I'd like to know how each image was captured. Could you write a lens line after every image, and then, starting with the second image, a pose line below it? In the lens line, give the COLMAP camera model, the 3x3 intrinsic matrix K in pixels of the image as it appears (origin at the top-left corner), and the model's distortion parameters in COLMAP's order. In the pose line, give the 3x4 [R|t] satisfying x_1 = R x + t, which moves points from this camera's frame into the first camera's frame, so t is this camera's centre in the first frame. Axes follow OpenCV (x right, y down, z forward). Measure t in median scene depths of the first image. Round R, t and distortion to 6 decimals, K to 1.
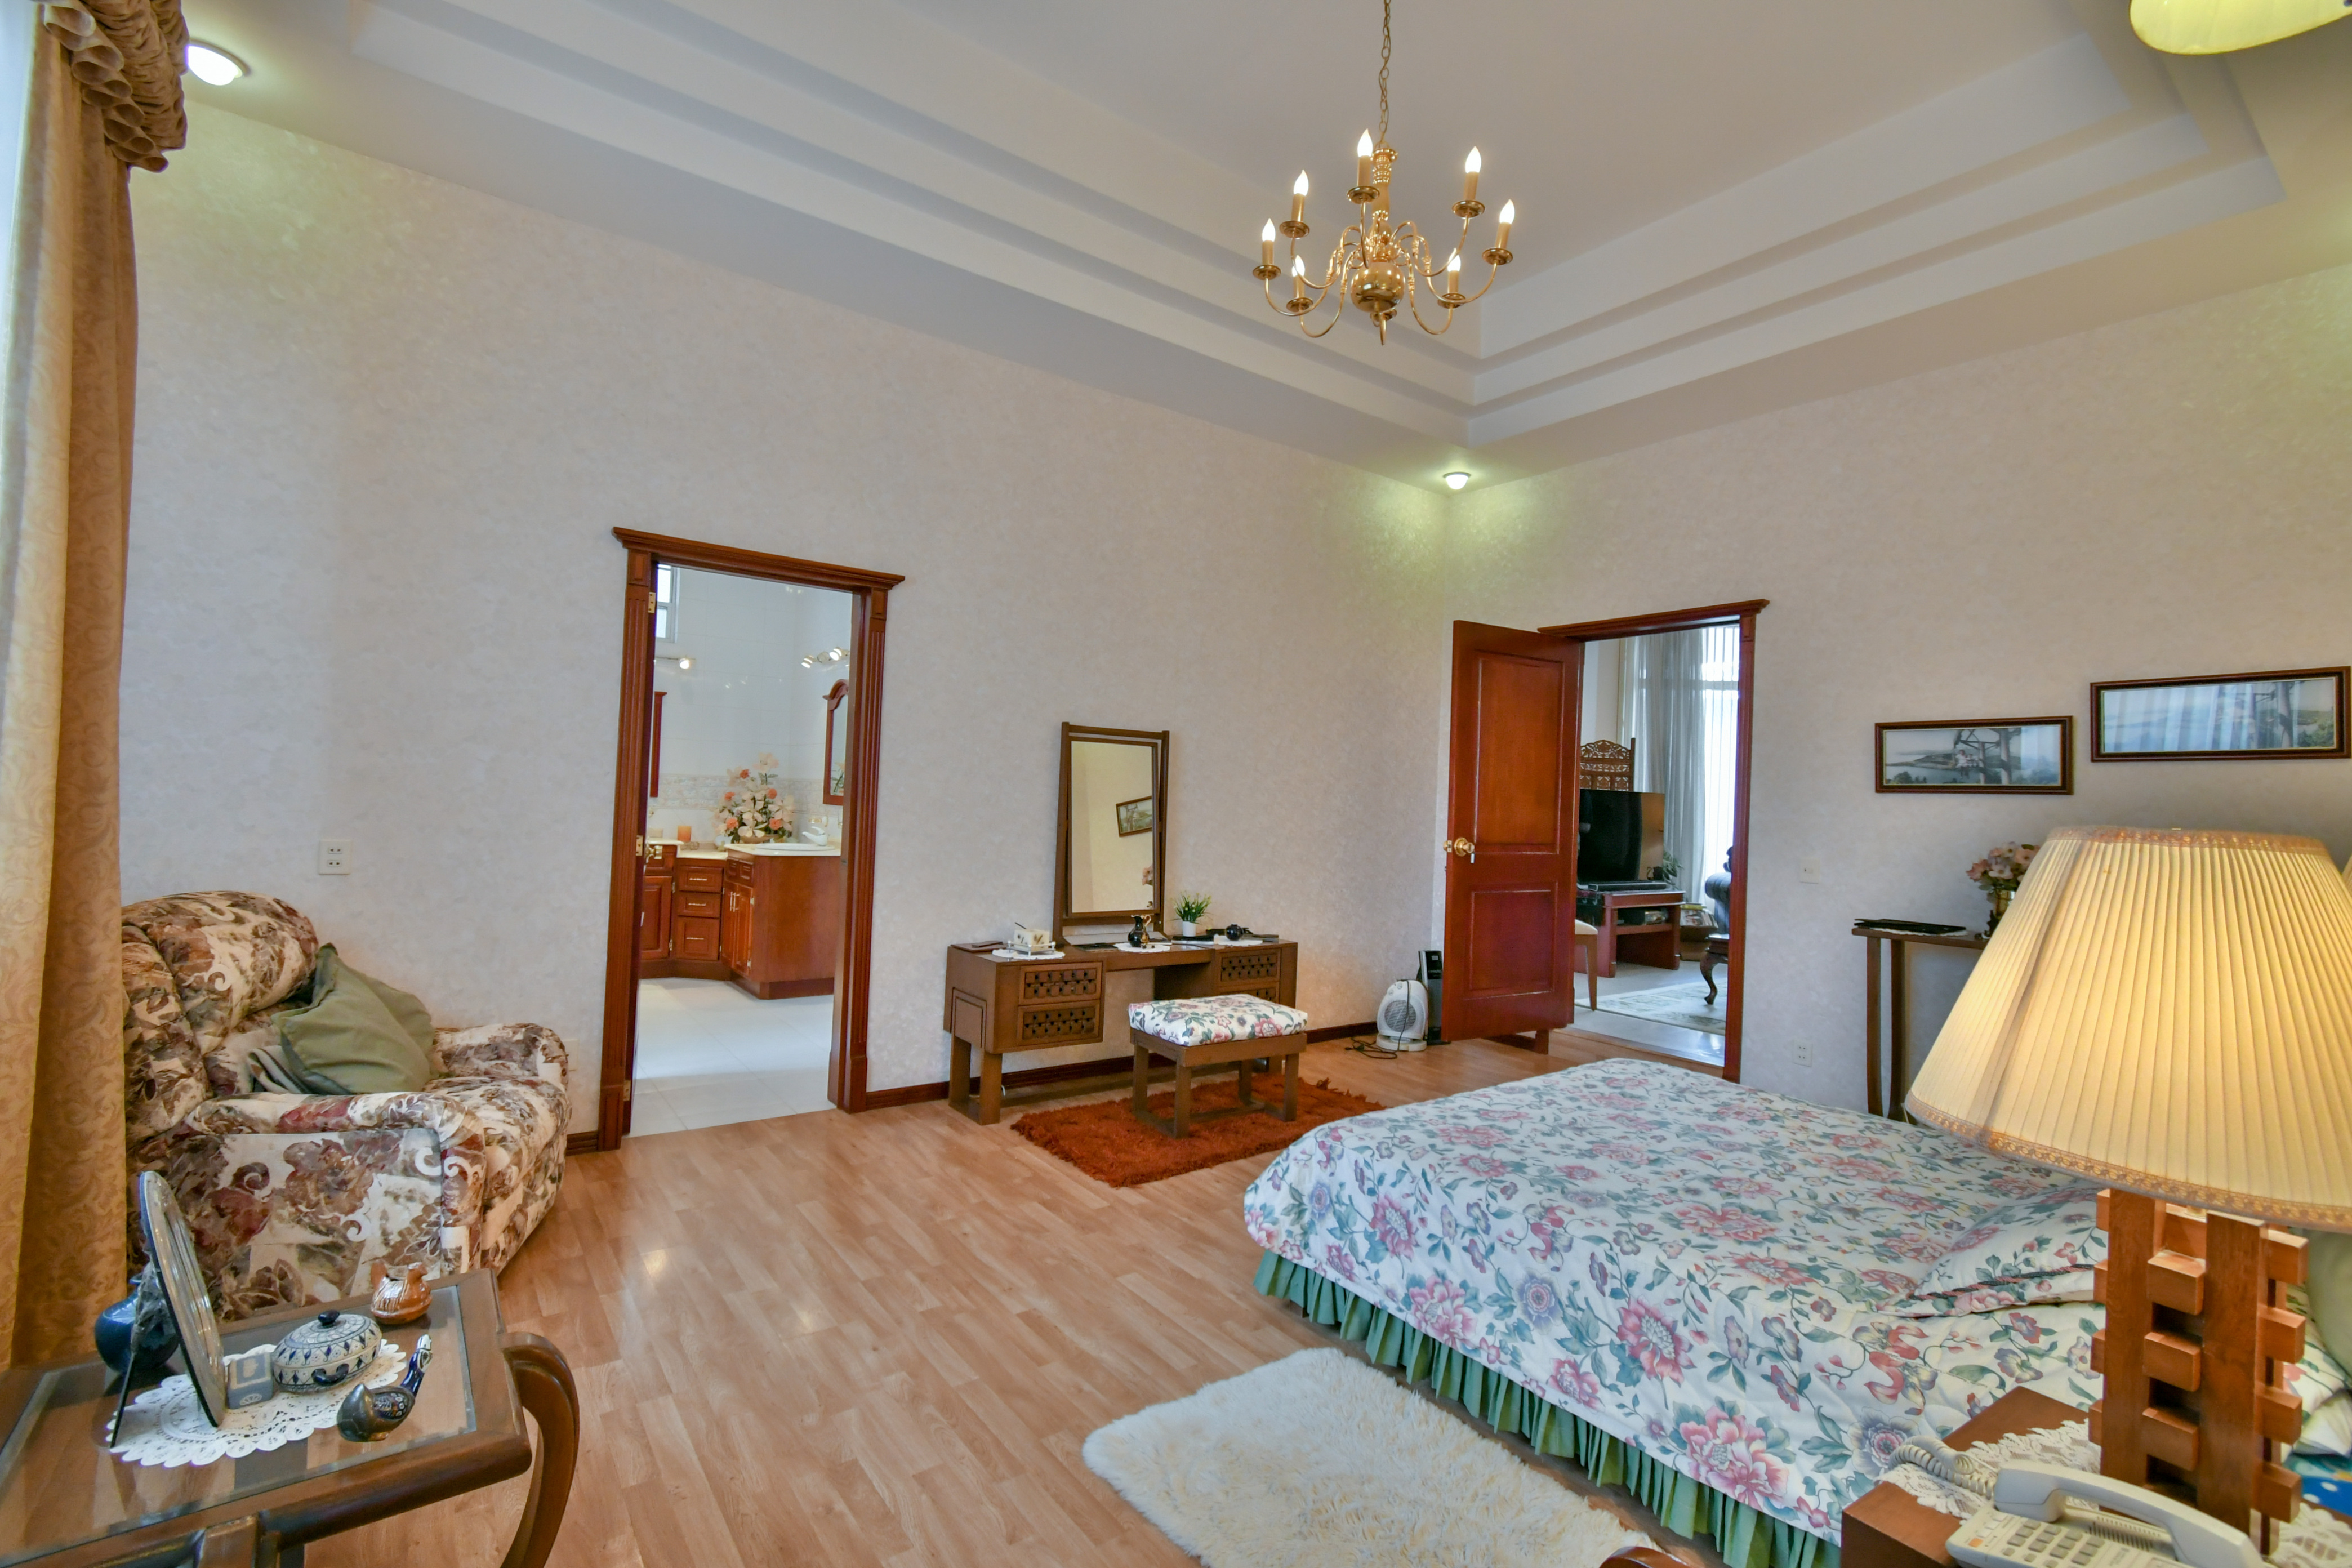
lens RADIAL K [[1058.2, 0, 1174.8], [0, 1058.2, 770.1], [0, 0, 1]] dist [-0.003080, -0.000504]
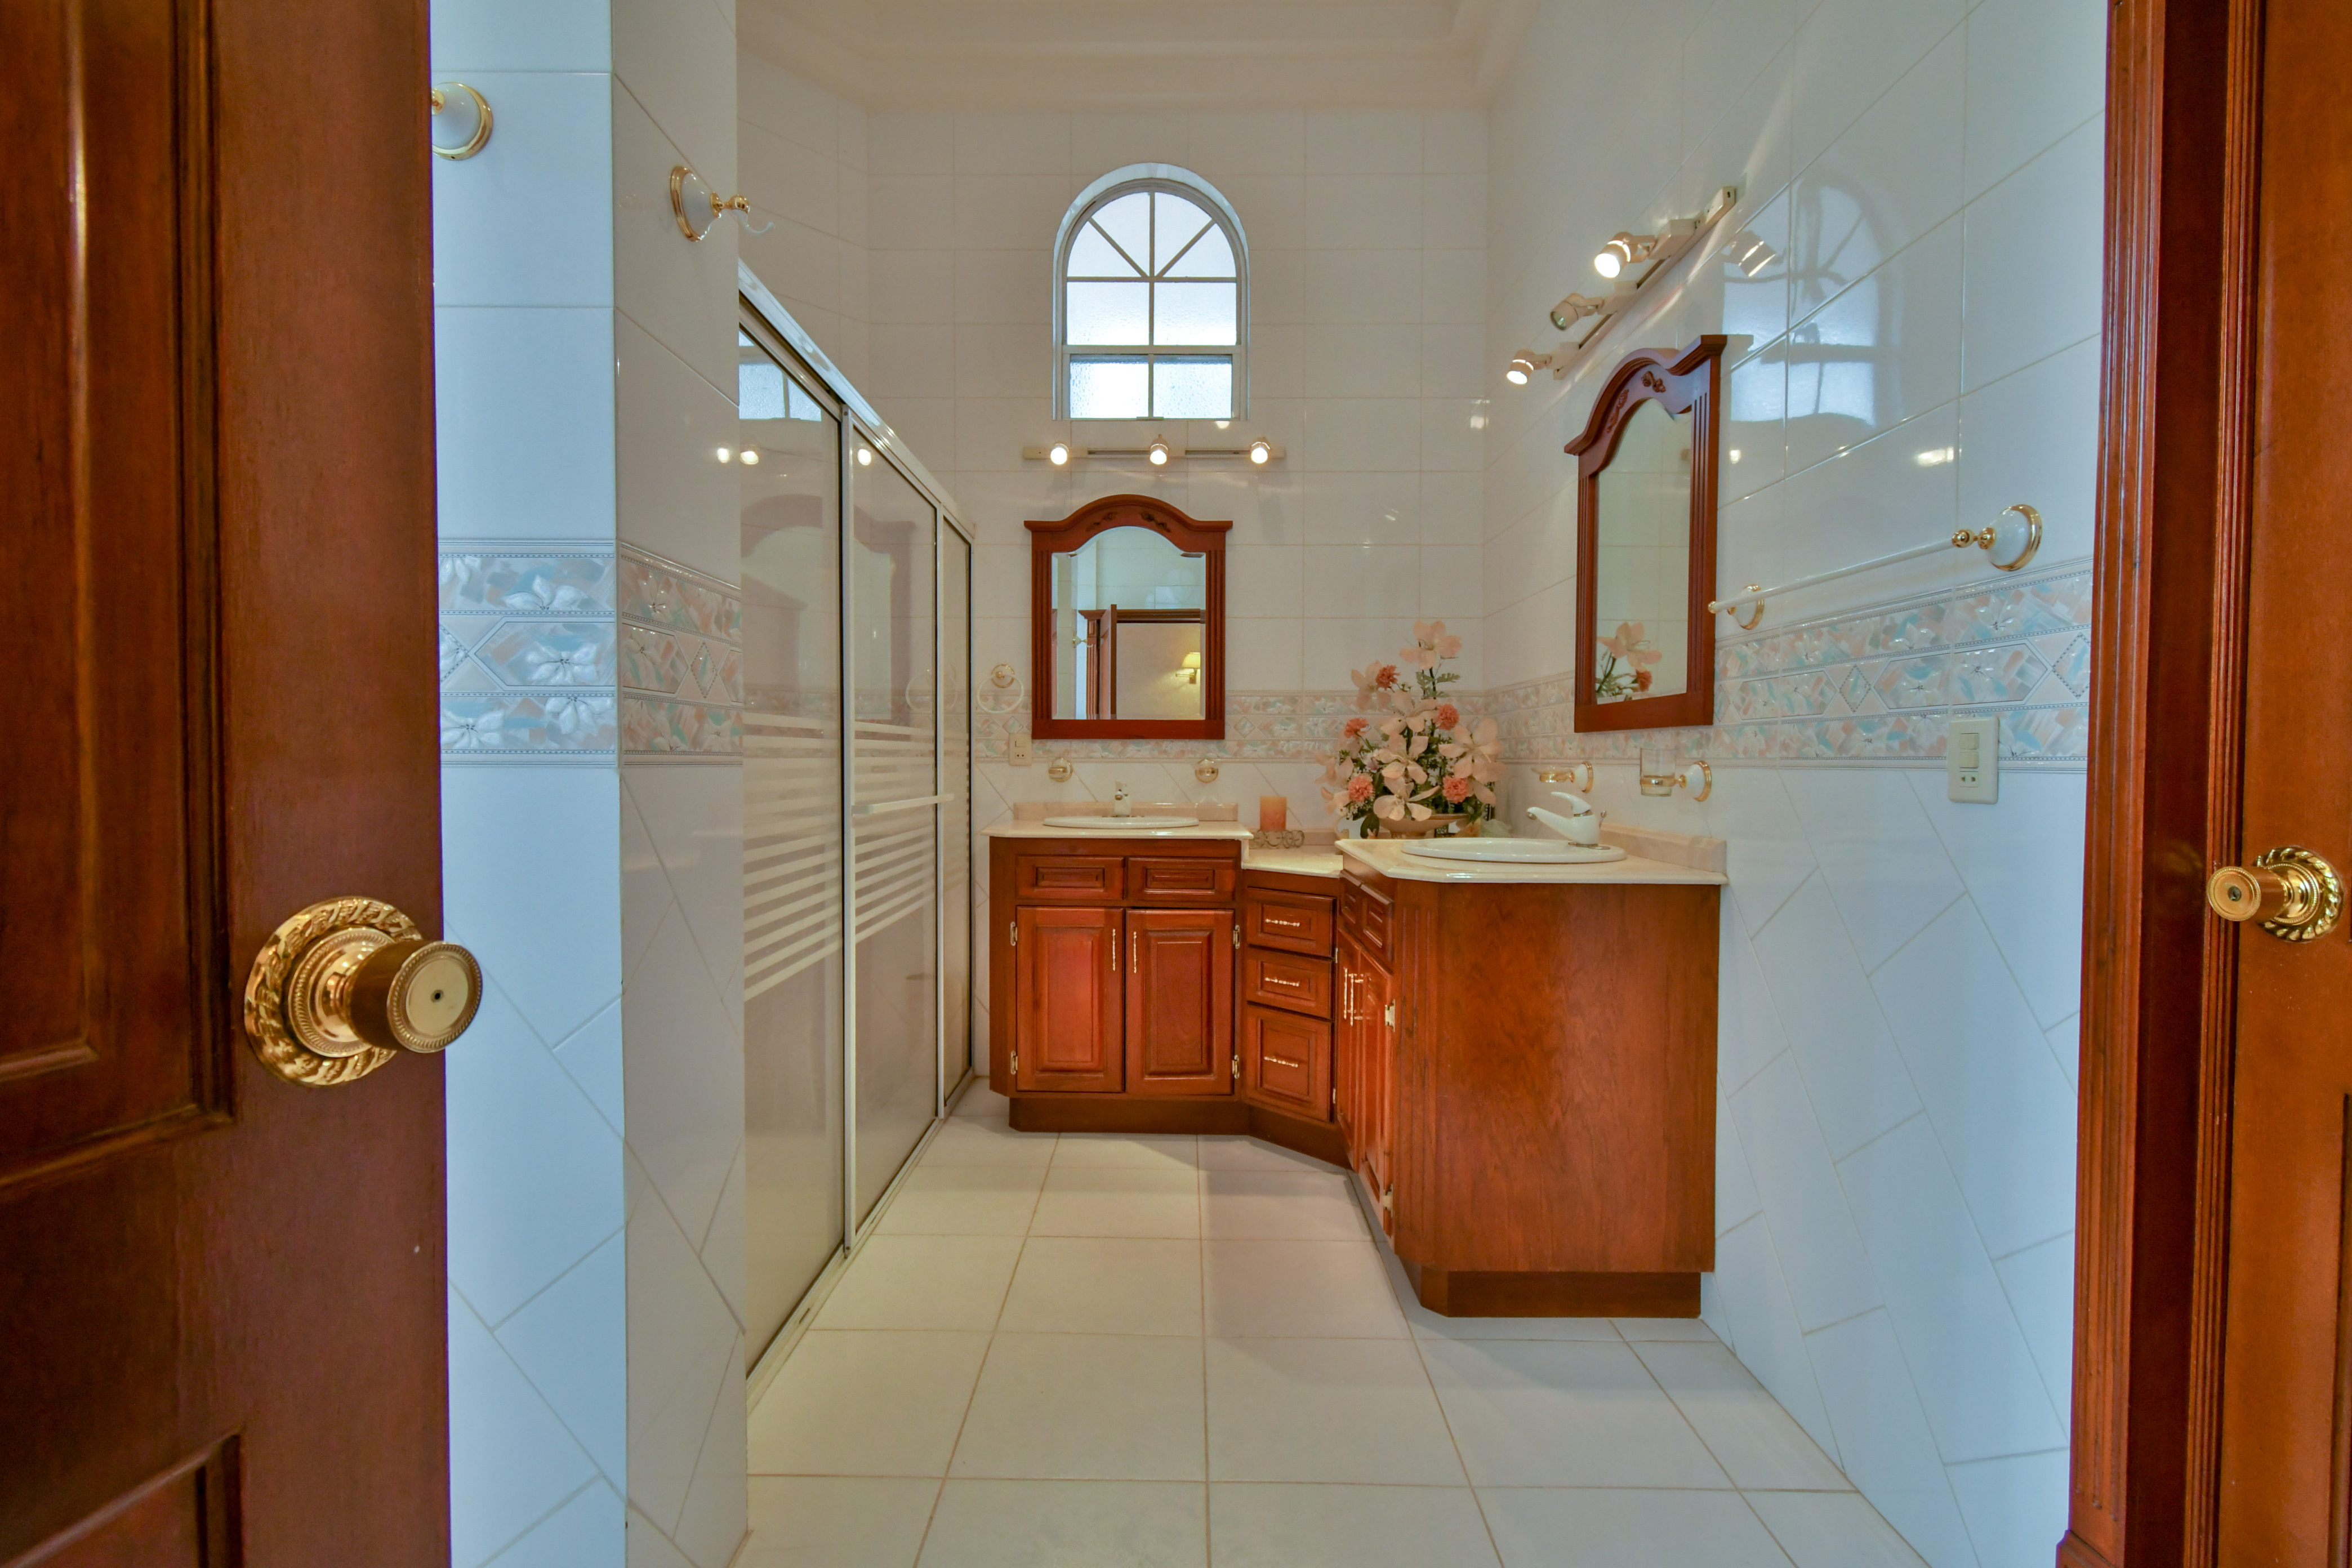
lens RADIAL K [[1058.2, 0, 1174.8], [0, 1058.2, 770.1], [0, 0, 1]] dist [-0.003080, -0.000504]
pose [[0.802232, -0.029899, -0.596263, -0.220701], [0.043432, 0.999022, 0.008339, 0.035547], [0.595431, -0.032587, 0.802746, 0.606314]]
